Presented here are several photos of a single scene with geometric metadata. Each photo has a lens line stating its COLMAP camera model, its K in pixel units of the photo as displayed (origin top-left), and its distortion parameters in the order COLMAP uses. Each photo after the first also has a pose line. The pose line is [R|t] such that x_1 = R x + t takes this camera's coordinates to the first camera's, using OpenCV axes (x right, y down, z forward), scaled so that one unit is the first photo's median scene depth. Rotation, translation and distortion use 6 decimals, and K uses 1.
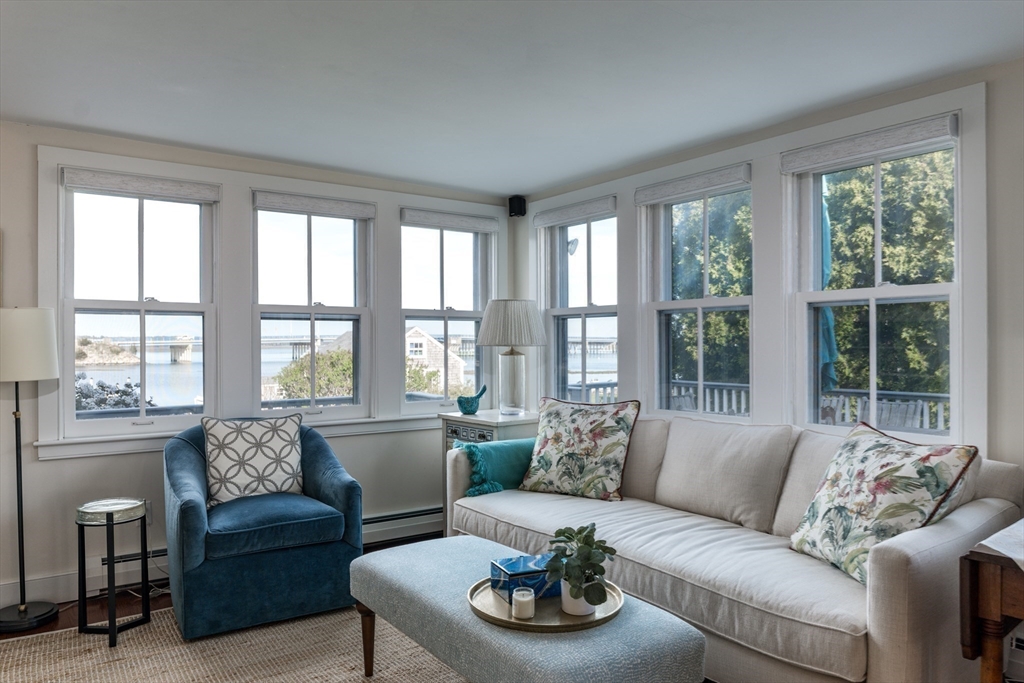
lens RADIAL K [[700.0, 0, 512.4], [0, 700.0, 345.5], [0, 0, 1]] dist [-0.024636, 0.001479]
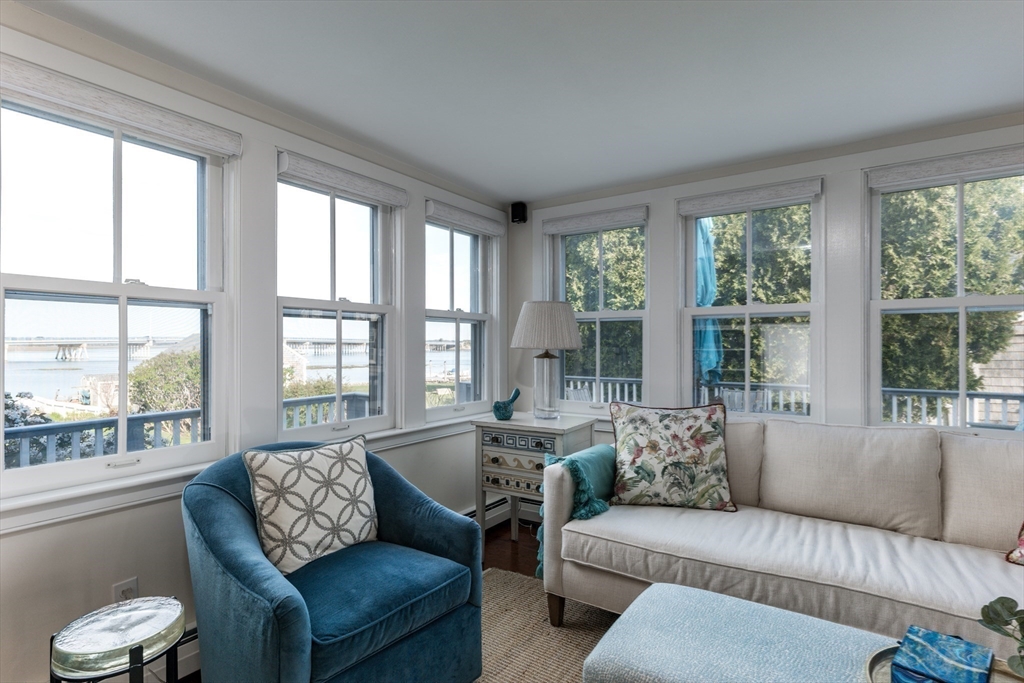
lens RADIAL K [[512.0, 0, 514.1], [0, 512.0, 342.3], [0, 0, 1]] dist [0.003663, 0.000000]
pose [[0.941409, 0.004633, 0.337236, -0.356466], [-0.001958, 0.999964, -0.008272, -0.003036], [-0.337262, 0.007127, 0.941384, 0.412397]]
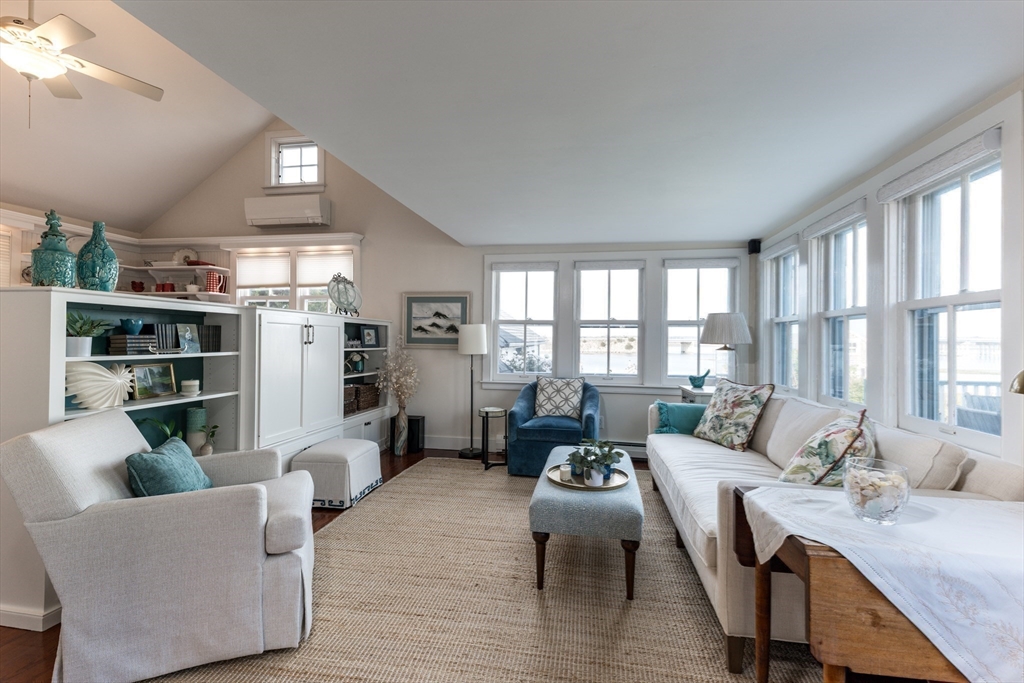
lens RADIAL K [[460.6, 0, 510.5], [0, 460.6, 334.8], [0, 0, 1]] dist [0.001701, -0.000335]
pose [[0.685192, 0.002923, -0.728356, 0.494233], [-0.015319, 0.999829, -0.010399, -0.002189], [0.728201, 0.018283, 0.685120, -0.006470]]
